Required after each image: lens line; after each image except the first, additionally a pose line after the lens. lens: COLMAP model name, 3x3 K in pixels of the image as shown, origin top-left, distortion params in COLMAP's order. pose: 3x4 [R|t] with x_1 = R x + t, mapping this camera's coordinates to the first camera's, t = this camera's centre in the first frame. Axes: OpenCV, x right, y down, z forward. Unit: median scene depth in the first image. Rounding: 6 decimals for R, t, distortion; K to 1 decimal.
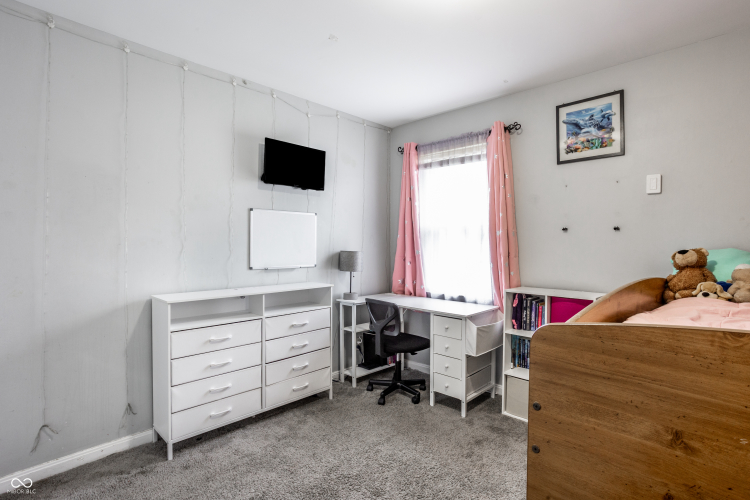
lens RADIAL K [[379.4, 0, 375.0], [0, 379.4, 250.0], [0, 0, 1]] dist [-0.000348, 0.000114]
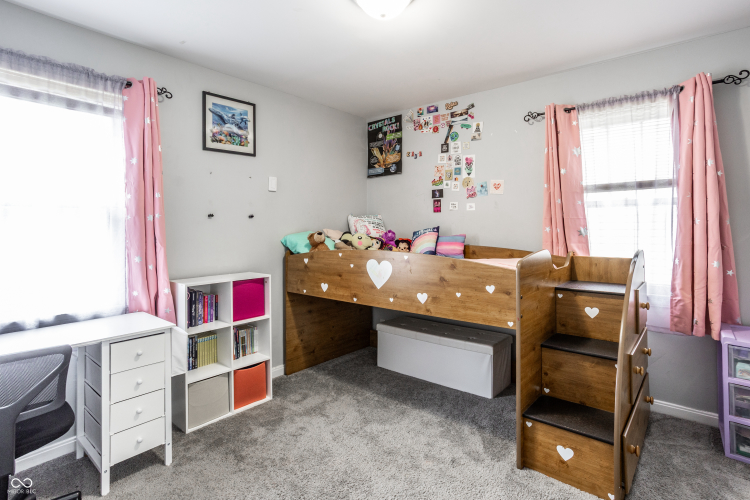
lens RADIAL K [[371.5, 0, 374.9], [0, 371.5, 226.5], [0, 0, 1]] dist [-0.001502, 0.000704]
pose [[-0.053201, 0.001417, 0.998583, -0.518302], [0.036313, 0.999340, 0.000517, -0.009921], [-0.997923, 0.036289, -0.053217, 0.623747]]
